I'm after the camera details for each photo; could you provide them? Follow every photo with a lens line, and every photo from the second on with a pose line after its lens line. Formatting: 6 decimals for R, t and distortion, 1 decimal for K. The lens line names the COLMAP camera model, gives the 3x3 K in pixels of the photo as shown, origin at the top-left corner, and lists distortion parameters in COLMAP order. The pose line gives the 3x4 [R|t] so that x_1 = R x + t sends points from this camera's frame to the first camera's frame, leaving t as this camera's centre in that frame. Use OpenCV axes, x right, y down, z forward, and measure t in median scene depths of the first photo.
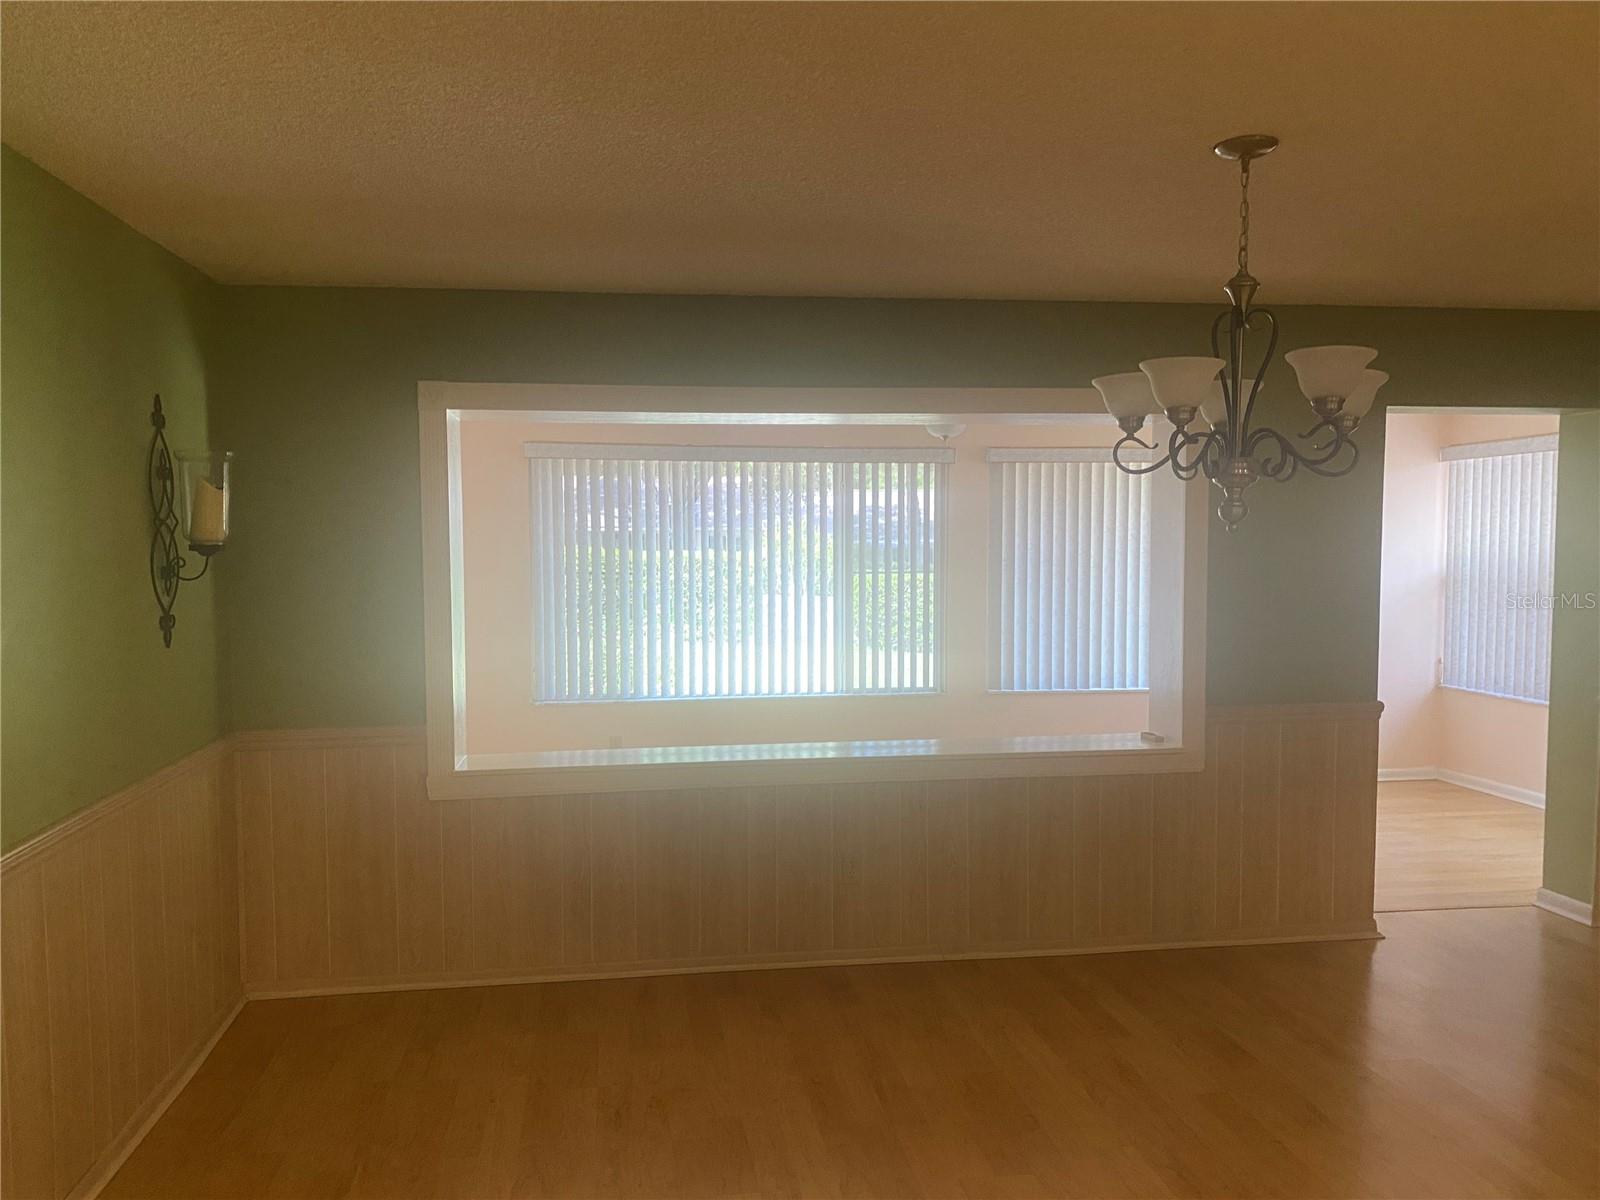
lens RADIAL K [[1204.0, 0, 795.5], [0, 1204.0, 600.7], [0, 0, 1]] dist [0.034236, -0.041134]
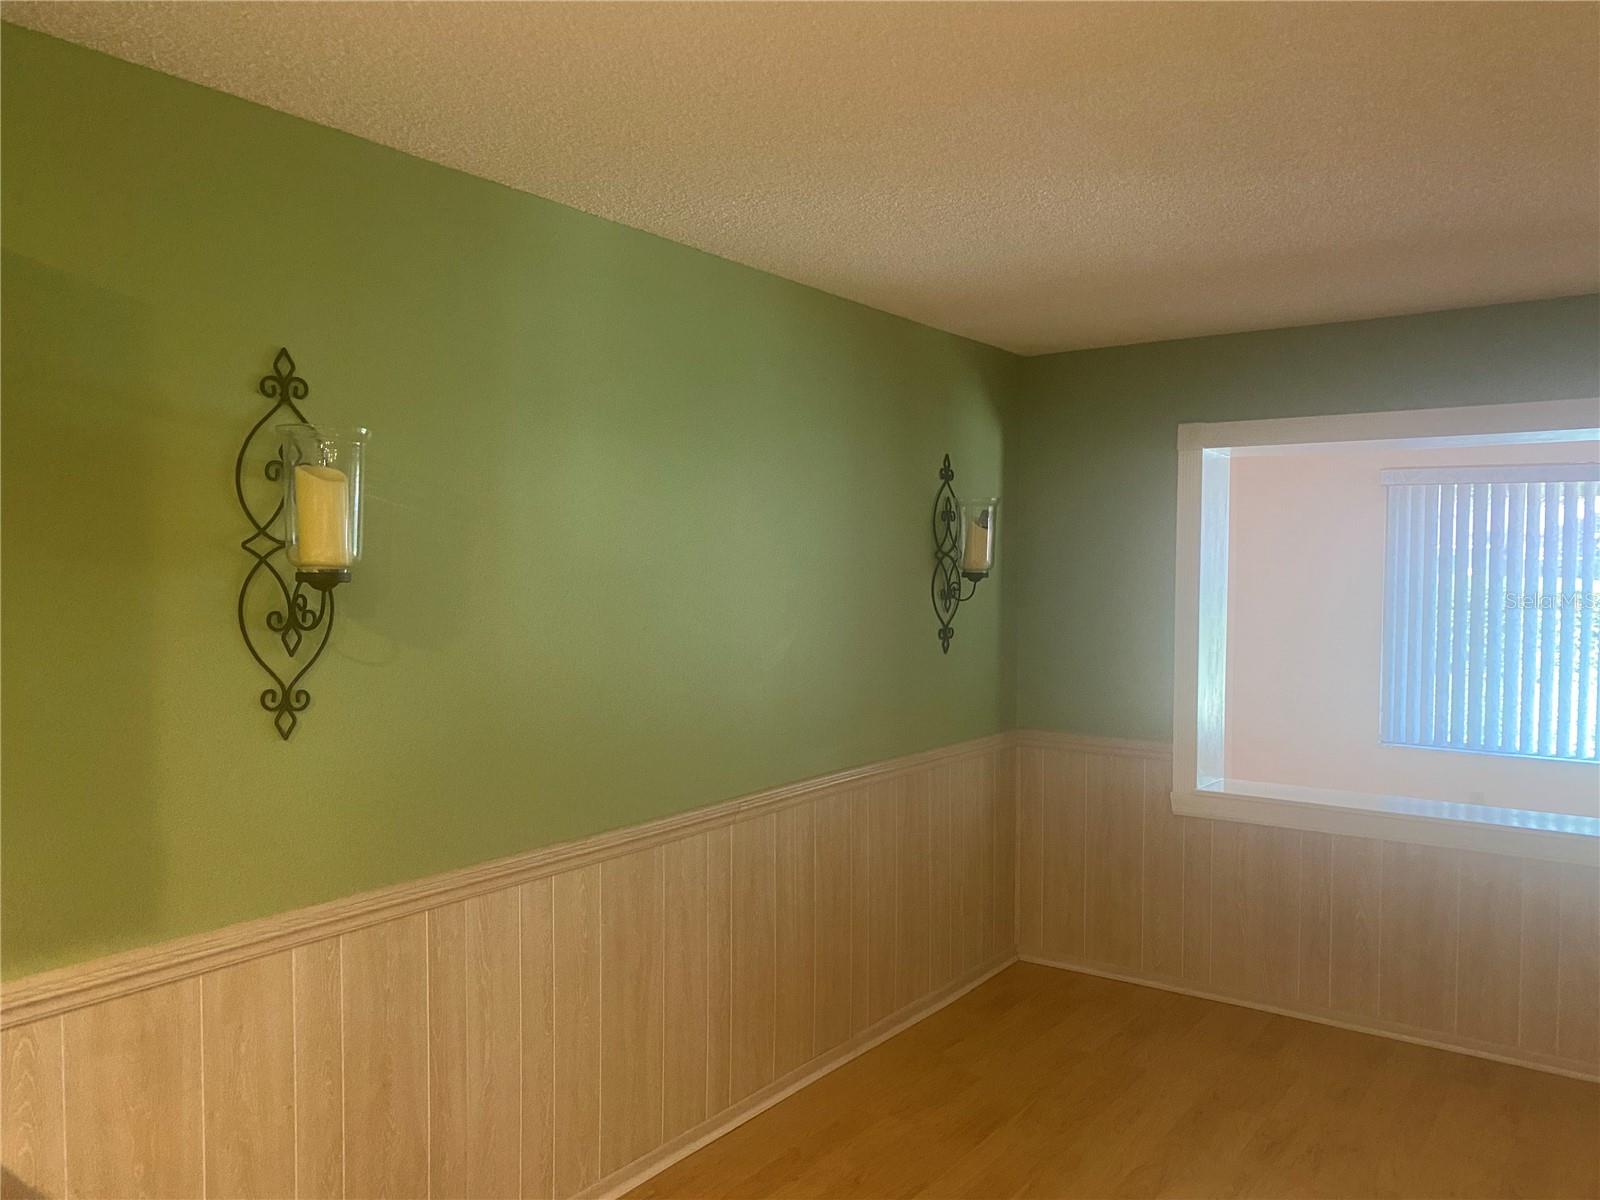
lens RADIAL K [[1204.0, 0, 814.5], [0, 1204.0, 604.4], [0, 0, 1]] dist [0.034236, -0.041134]
pose [[0.713622, 0.035383, -0.699637, 0.232647], [-0.048566, 0.998819, 0.000976, -0.006378], [0.698845, 0.033282, 0.714498, 0.004503]]
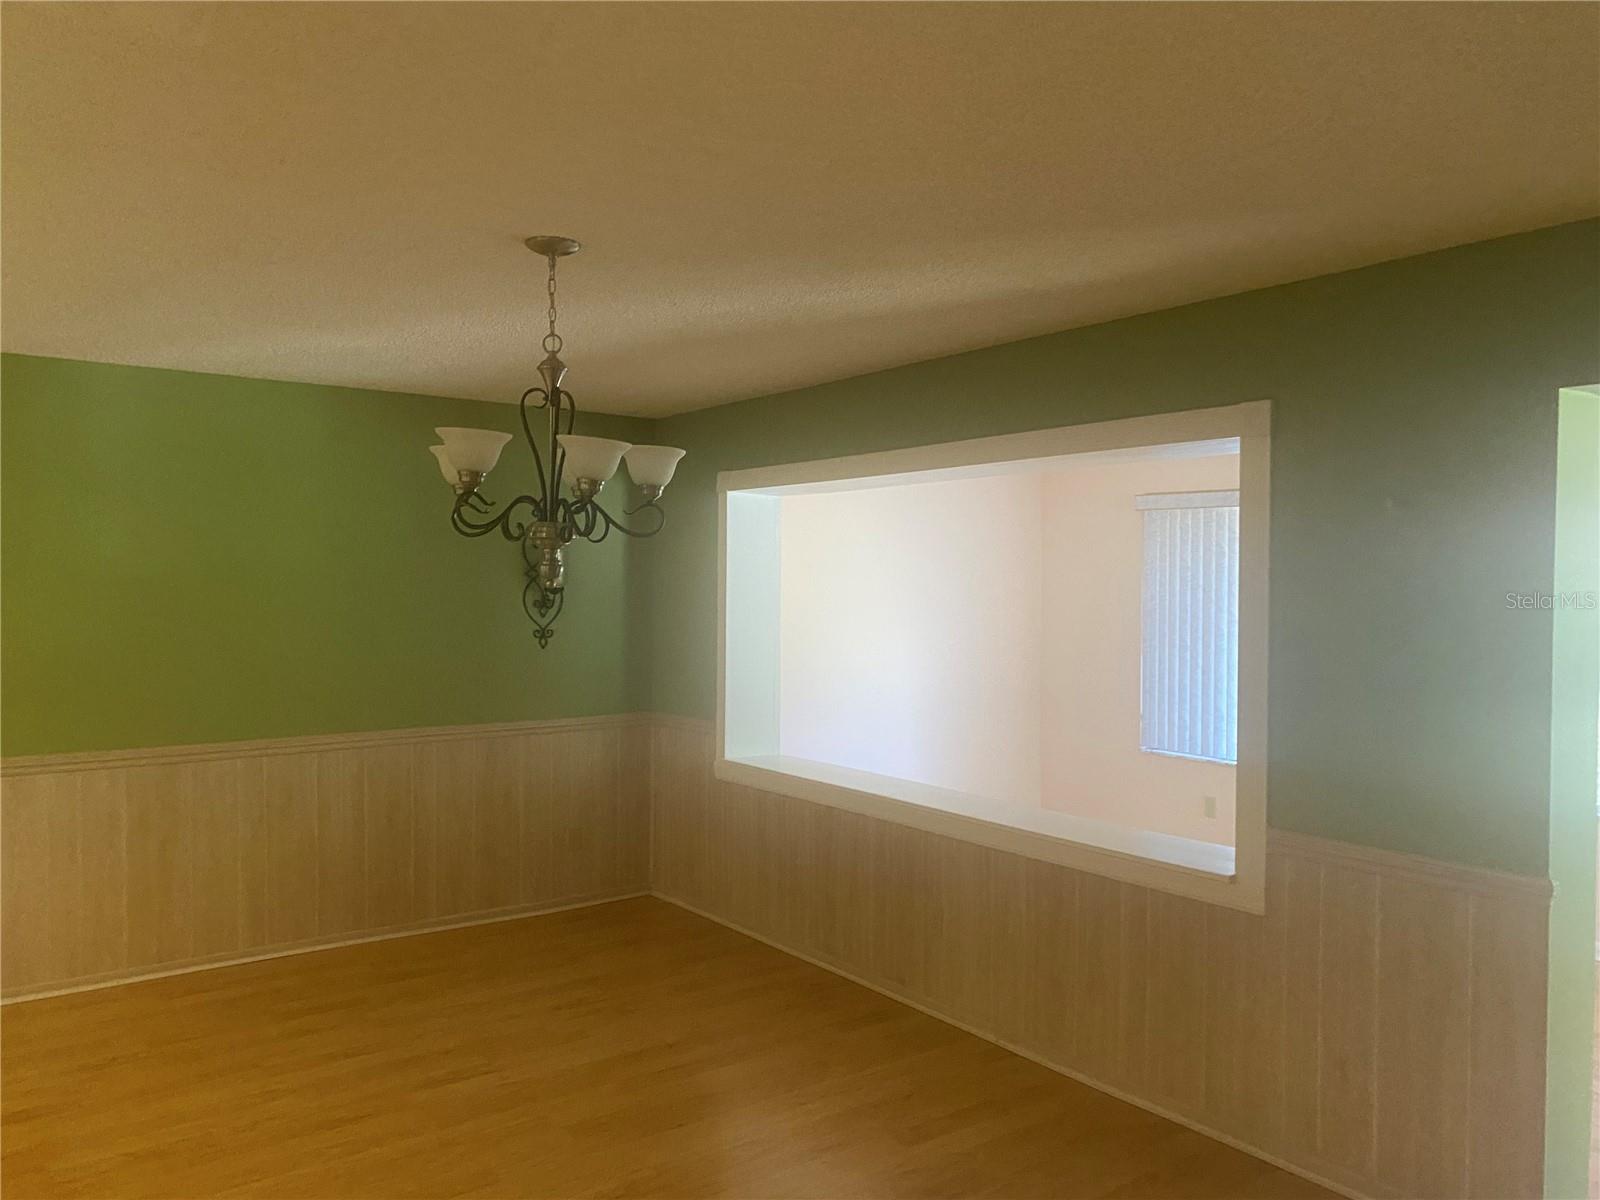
lens RADIAL K [[1204.0, 0, 808.6], [0, 1204.0, 609.4], [0, 0, 1]] dist [0.034236, -0.041134]
pose [[0.478394, 0.031617, -0.877576, 0.990777], [-0.056538, 0.998387, 0.005148, -0.040032], [0.876323, 0.047154, 0.479410, 0.463313]]
